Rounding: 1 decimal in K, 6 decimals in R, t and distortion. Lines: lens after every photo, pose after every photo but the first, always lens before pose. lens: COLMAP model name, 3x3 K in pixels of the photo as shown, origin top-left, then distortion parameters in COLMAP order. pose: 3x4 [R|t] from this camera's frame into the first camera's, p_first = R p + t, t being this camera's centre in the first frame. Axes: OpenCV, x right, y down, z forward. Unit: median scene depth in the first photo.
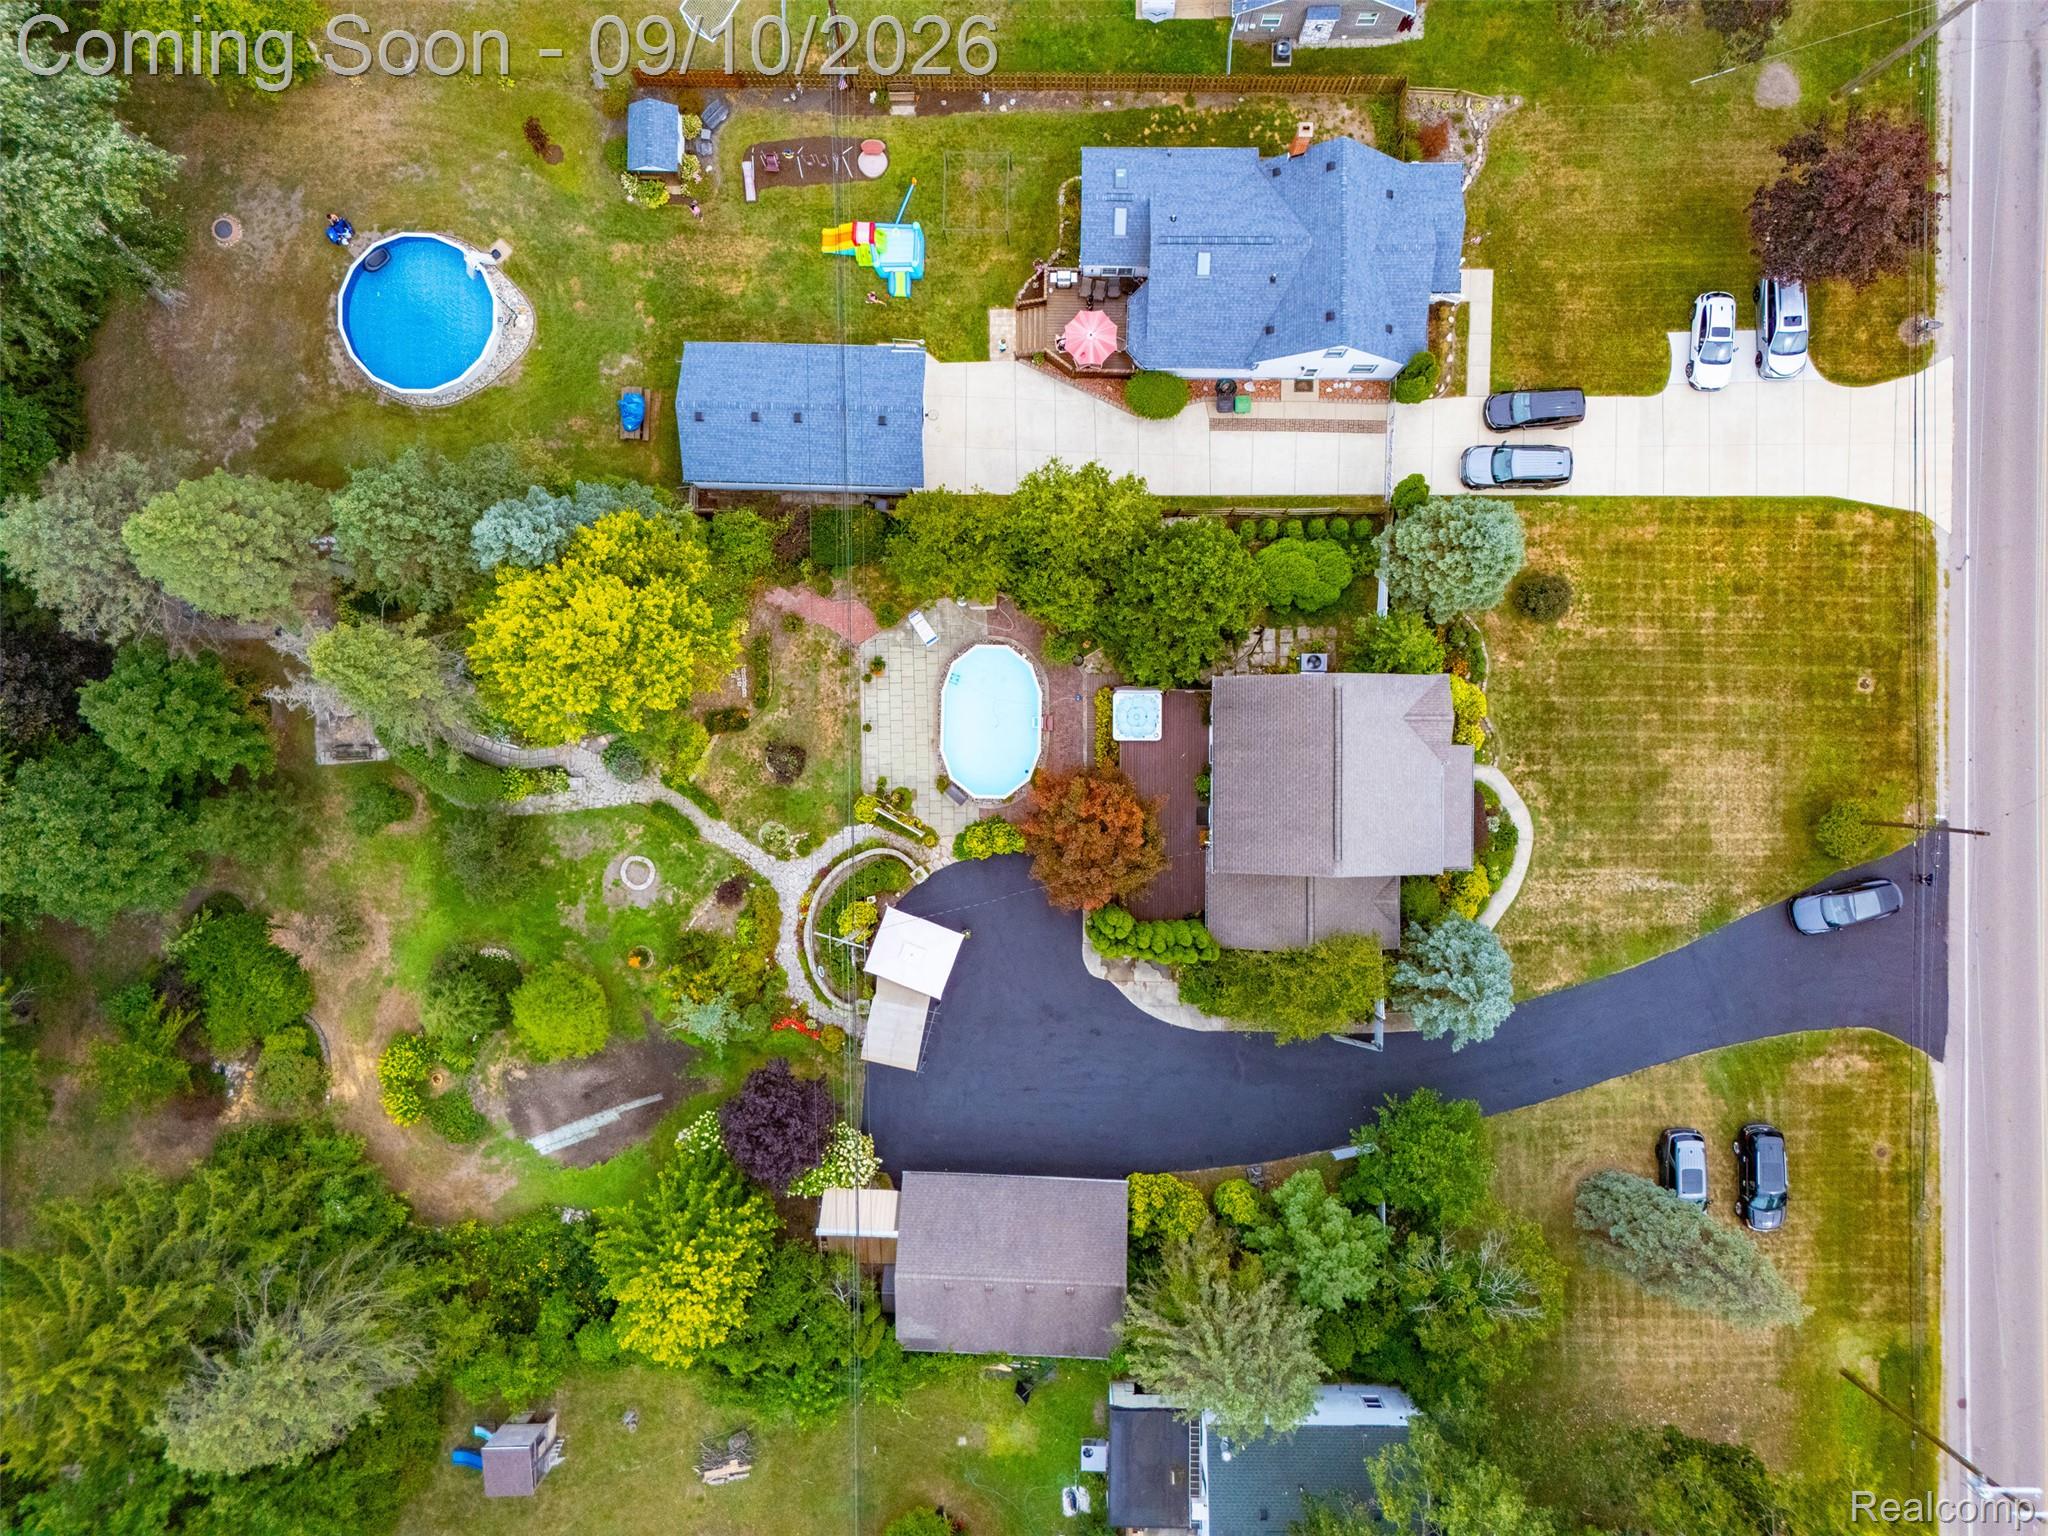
lens RADIAL K [[1510.5, 0, 1025.8], [0, 1510.5, 761.1], [0, 0, 1]] dist [0.062461, -0.051714]
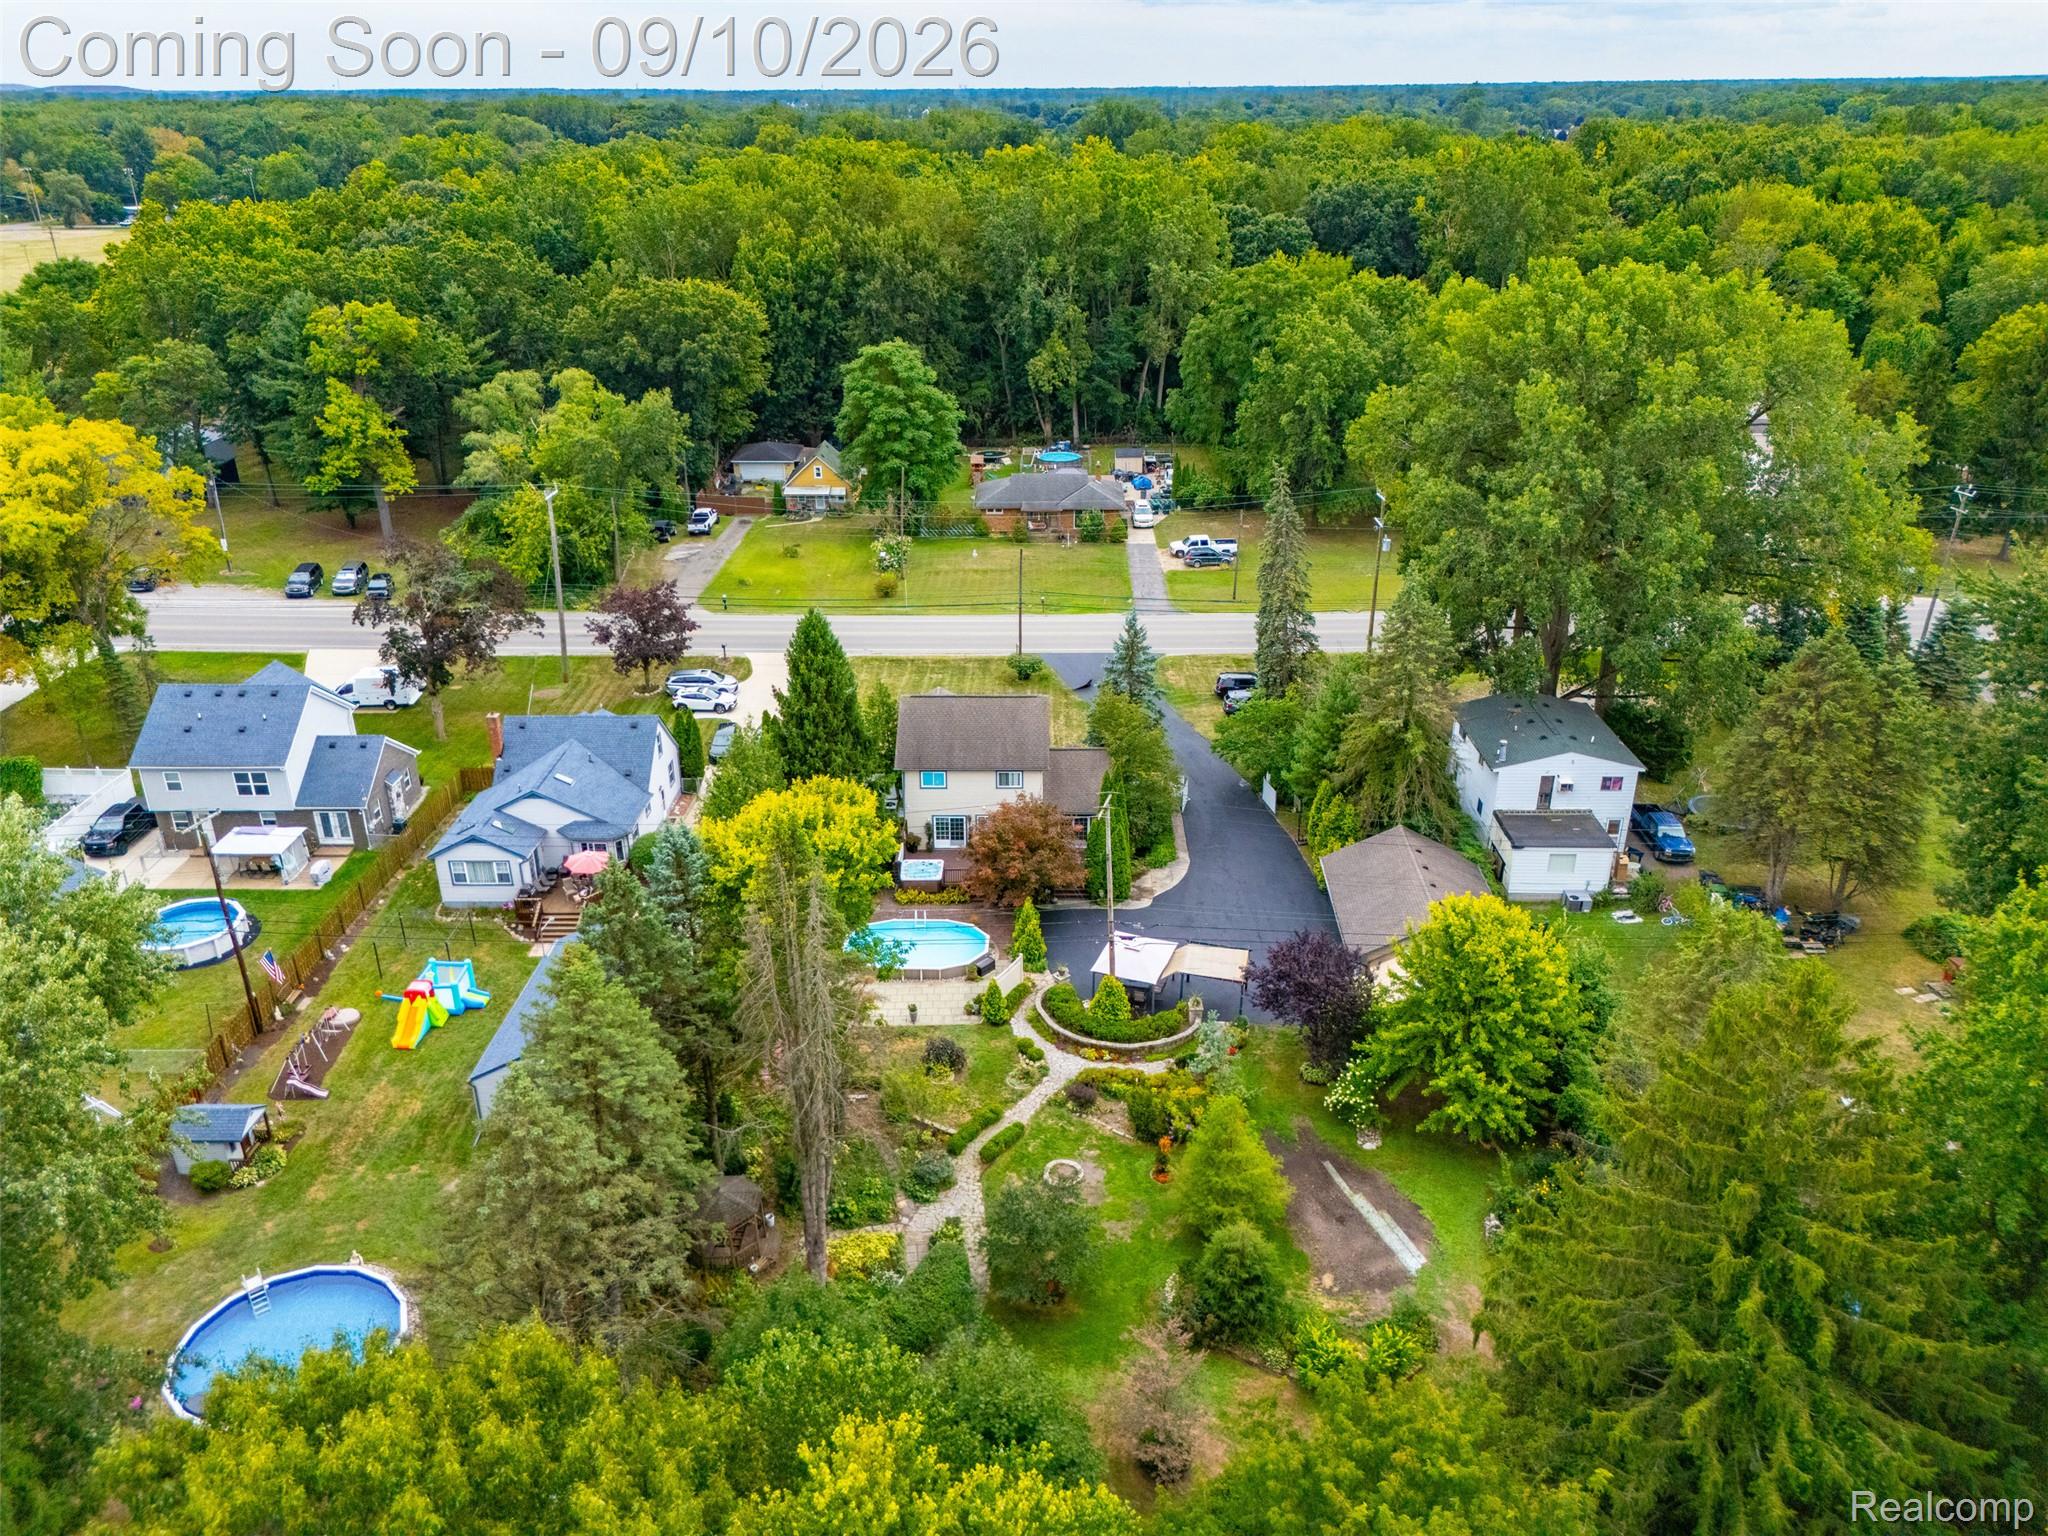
lens RADIAL K [[1510.5, 0, 1025.2], [0, 1510.5, 766.2], [0, 0, 1]] dist [0.062461, -0.051714]
pose [[0.011480, -0.393776, 0.919135, -0.949995], [0.999879, -0.005165, -0.014701, 0.066658], [0.010536, 0.919192, 0.393669, 0.465329]]
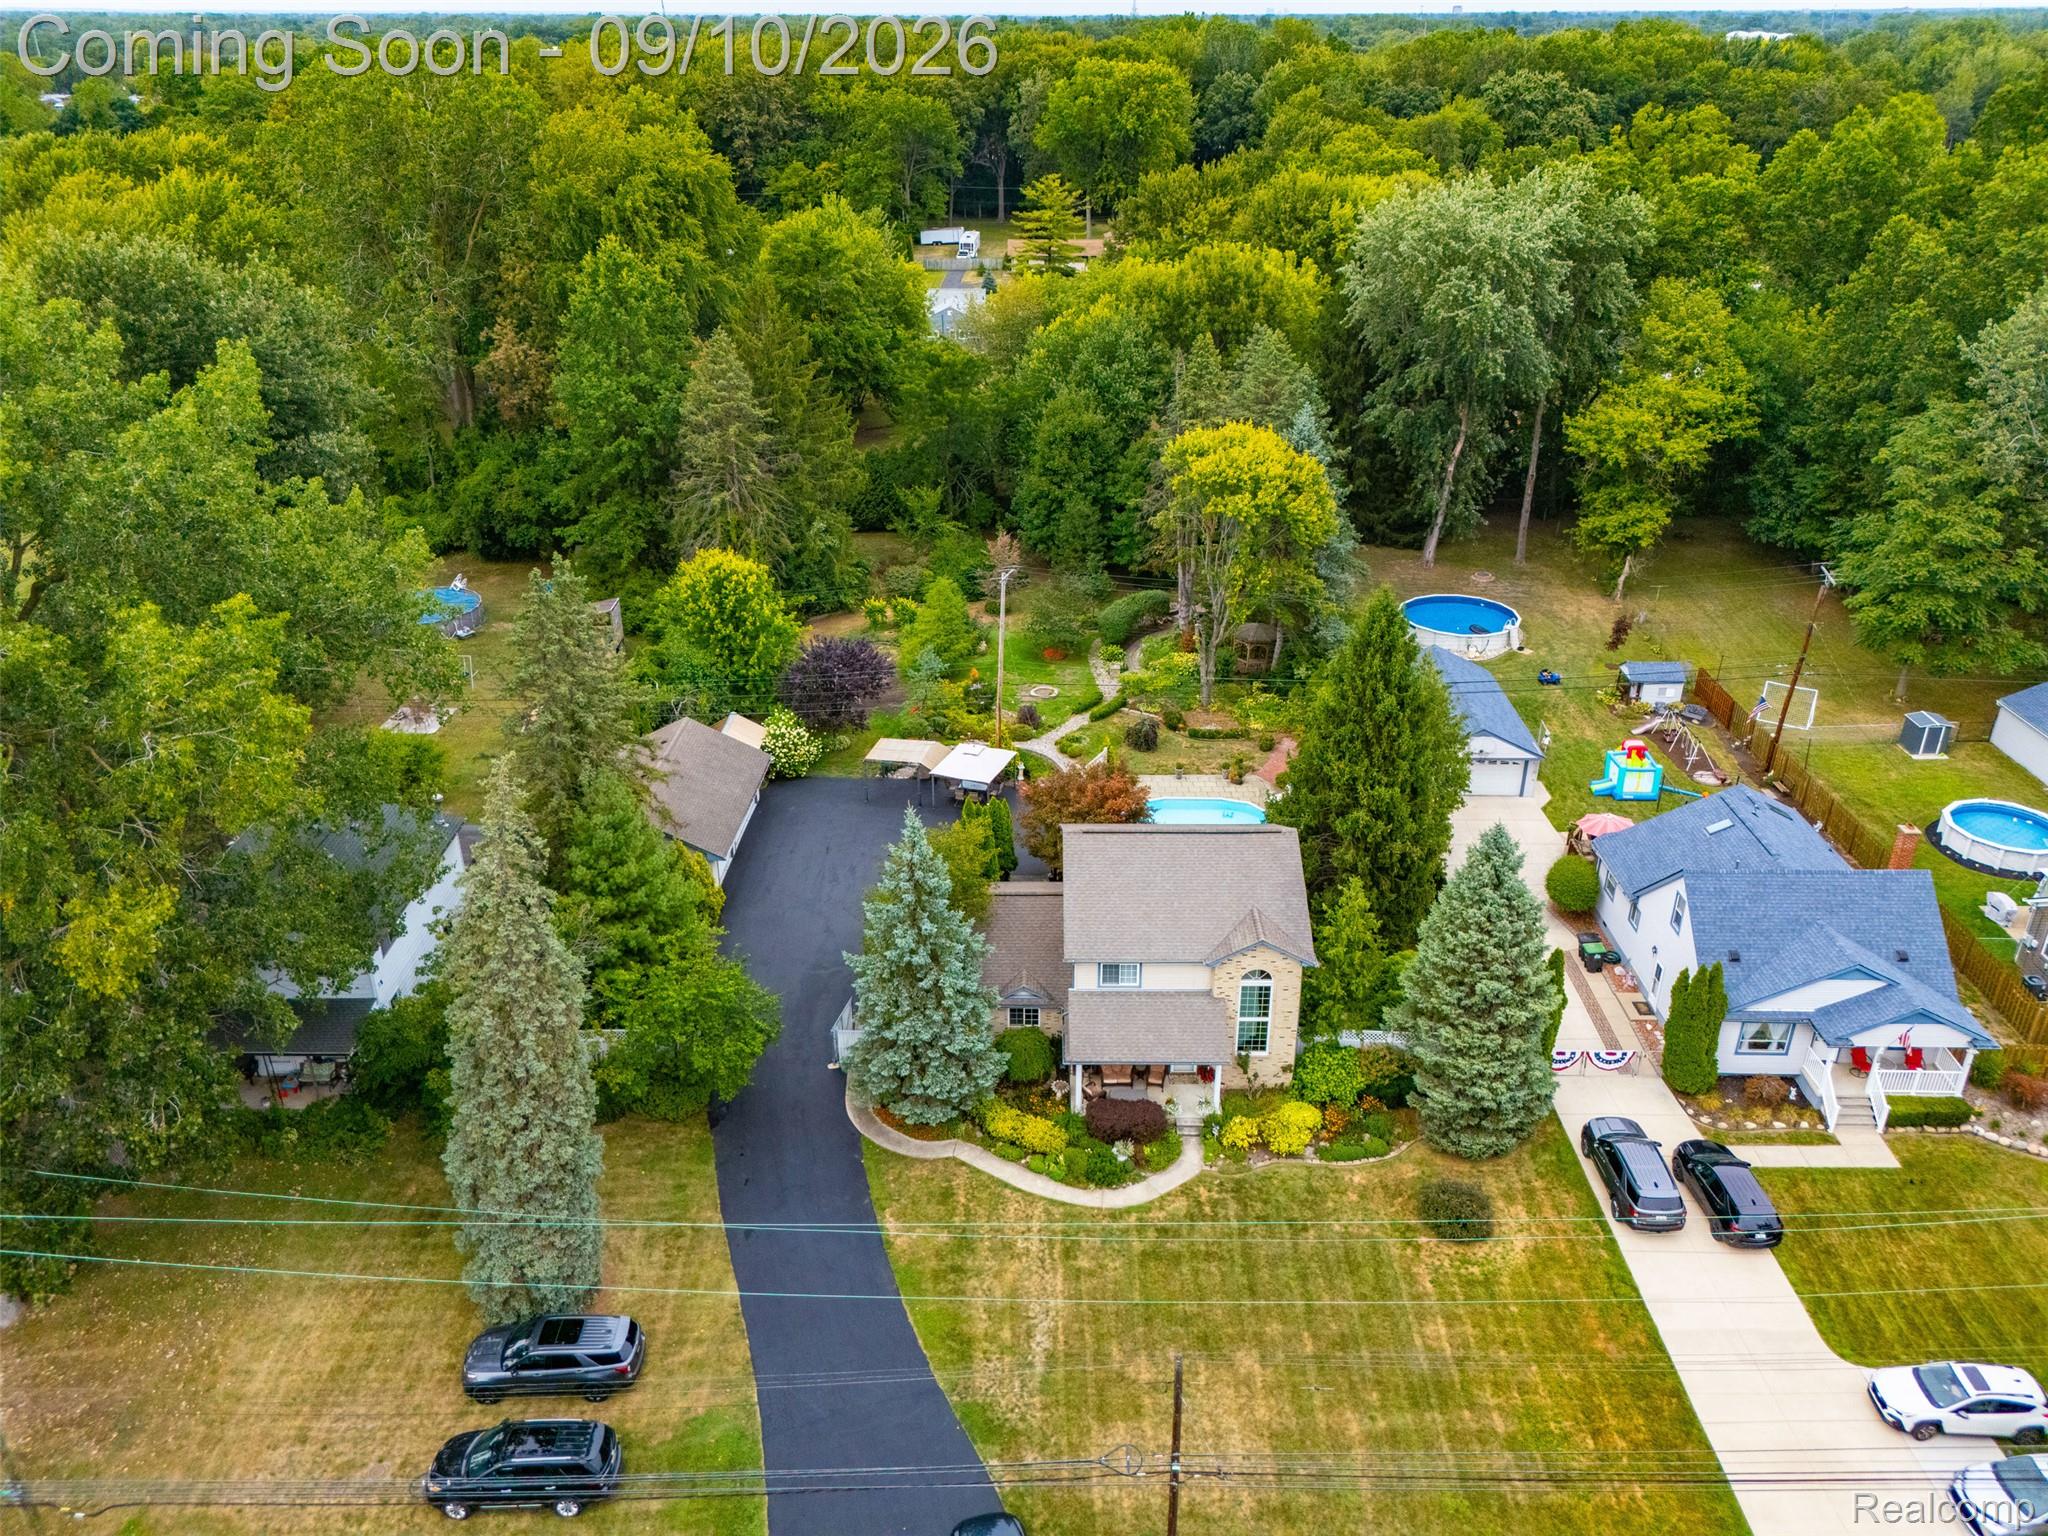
lens RADIAL K [[1510.5, 0, 1029.0], [0, 1510.5, 774.3], [0, 0, 1]] dist [0.062461, -0.051714]
pose [[-0.002153, 0.457478, -0.889218, 0.860173], [-0.999994, -0.003517, 0.000612, 0.085726], [-0.002847, 0.889214, 0.457483, 0.509065]]
